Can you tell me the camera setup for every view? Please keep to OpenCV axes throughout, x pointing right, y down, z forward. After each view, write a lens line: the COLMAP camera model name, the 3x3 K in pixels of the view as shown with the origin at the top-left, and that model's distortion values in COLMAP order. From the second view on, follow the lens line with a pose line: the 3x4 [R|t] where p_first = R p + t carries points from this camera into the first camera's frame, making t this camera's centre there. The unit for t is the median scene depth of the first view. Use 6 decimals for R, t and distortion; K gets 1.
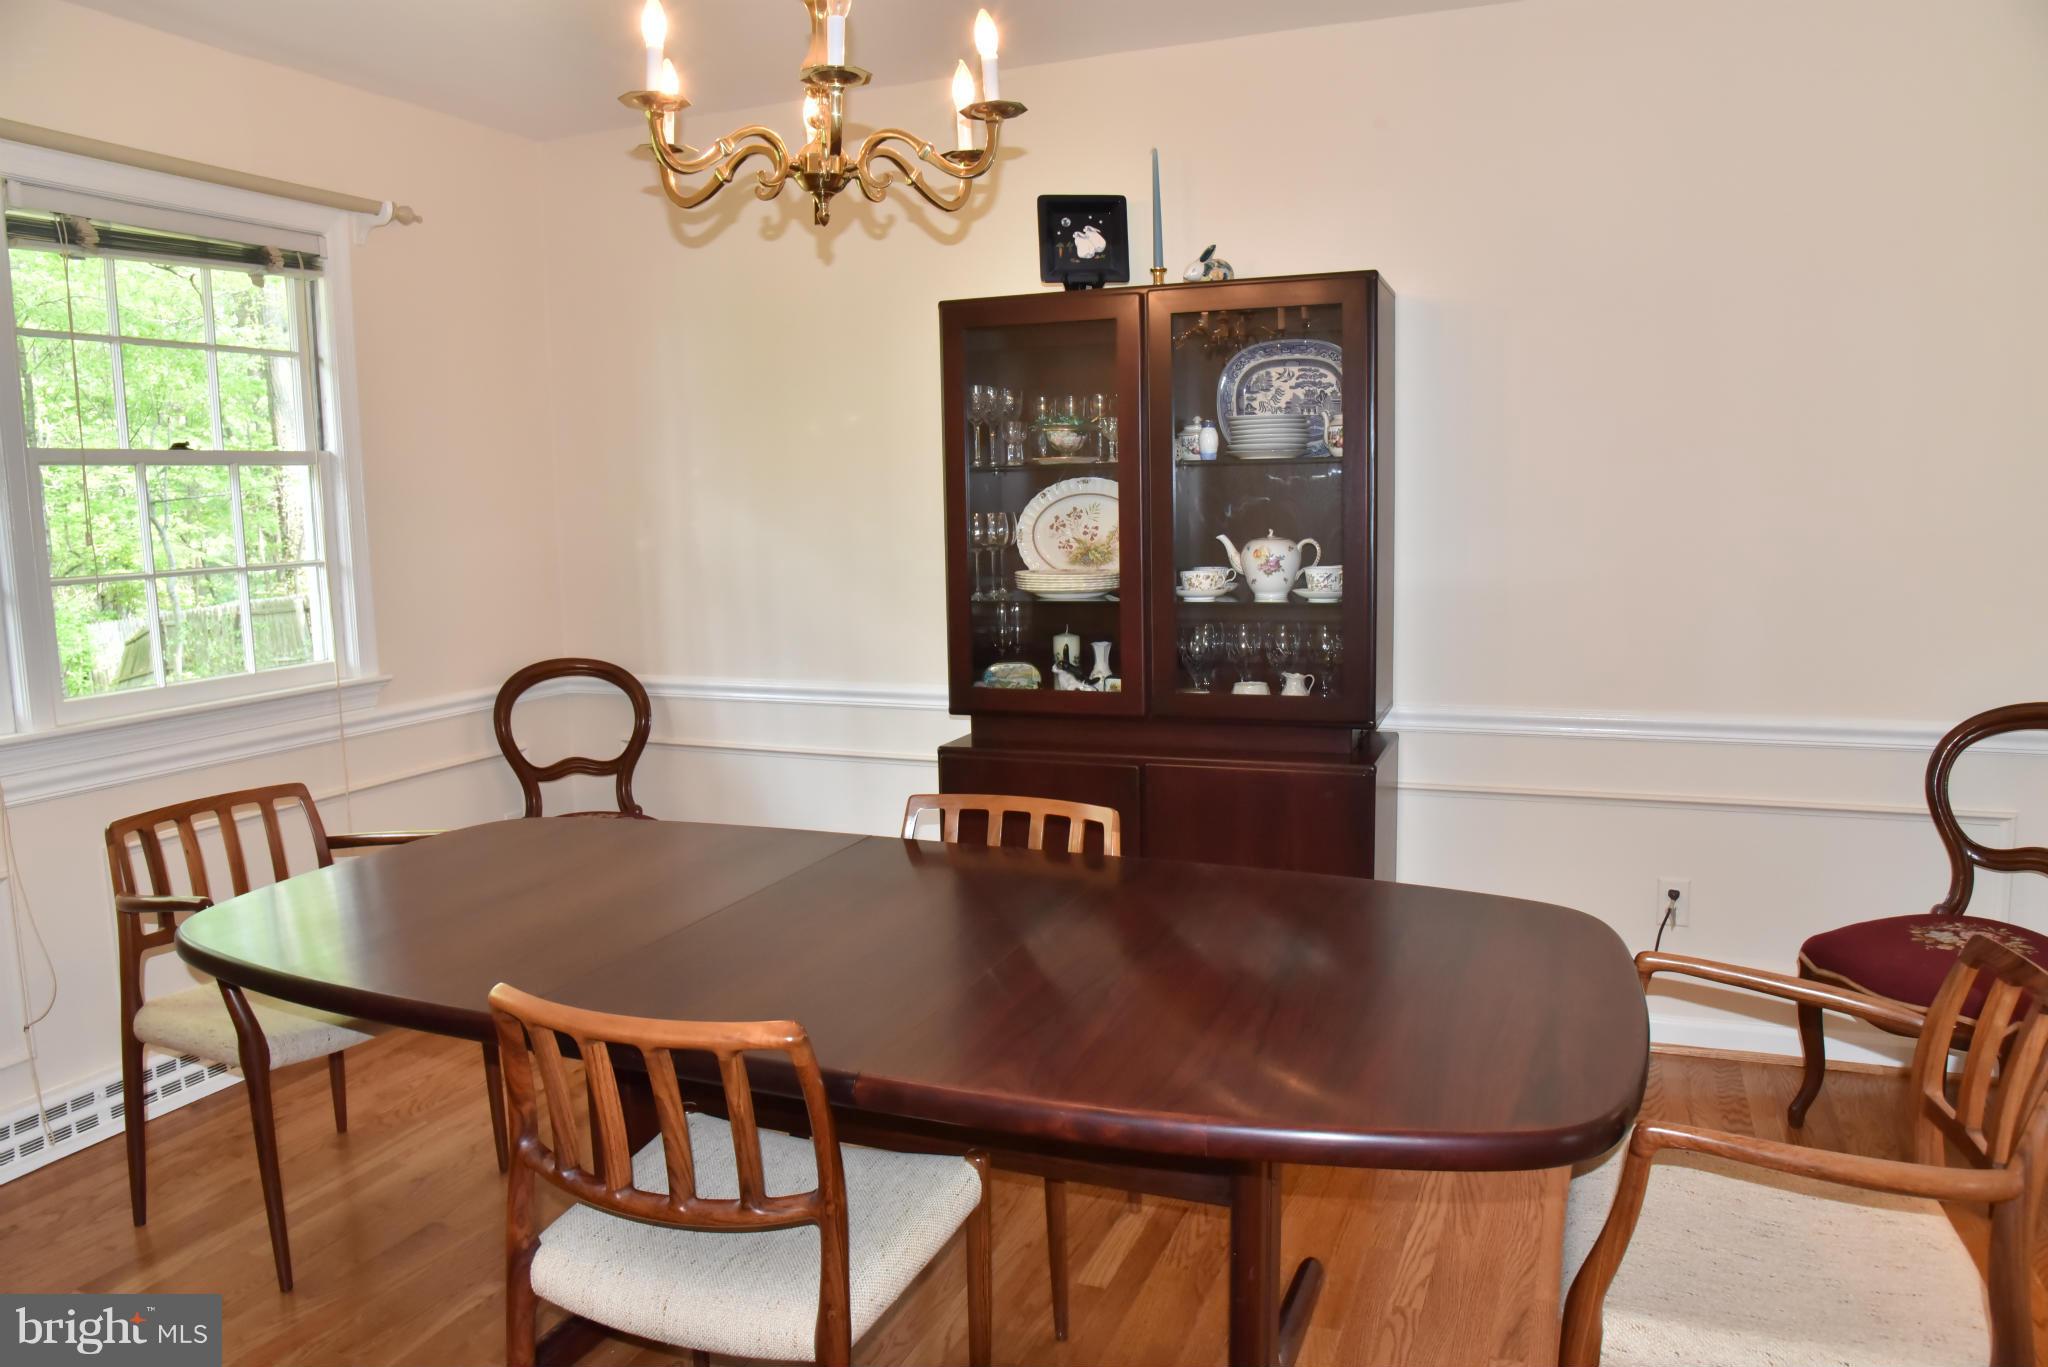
lens RADIAL K [[1359.3, 0, 1024.0], [0, 1359.3, 683.5], [0, 0, 1]] dist [-0.120507, 0.059583]
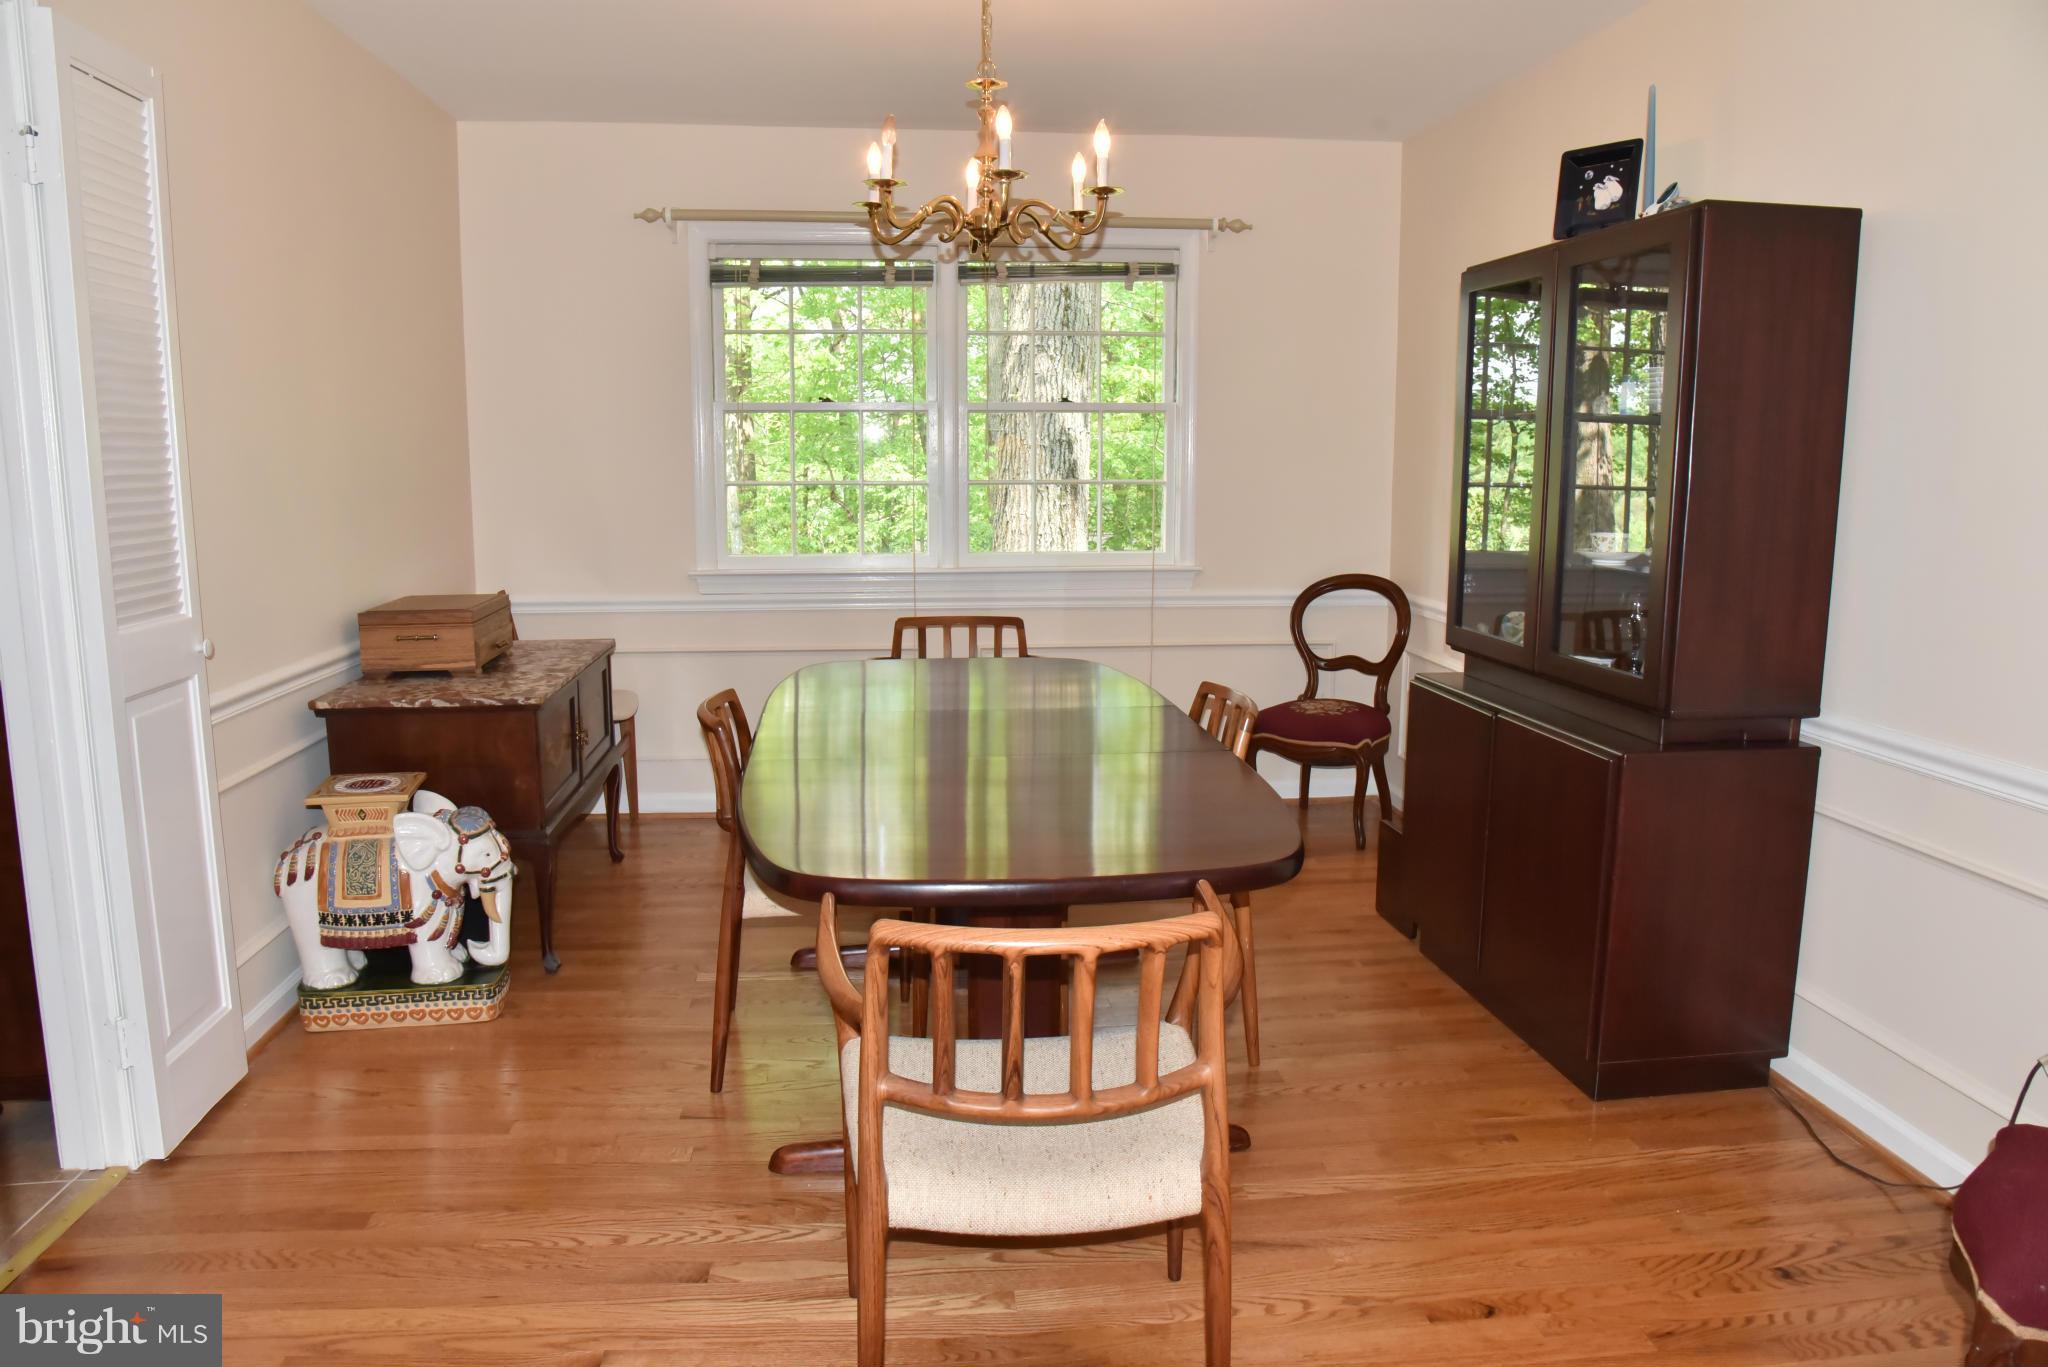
lens RADIAL K [[1394.3, 0, 1024.2], [0, 1394.3, 672.4], [0, 0, 1]] dist [-0.114704, 0.066550]
pose [[0.467672, 0.159191, -0.869449, 0.760080], [-0.125657, 0.985632, 0.112873, -0.041903], [0.874925, 0.056465, 0.480956, 0.173124]]
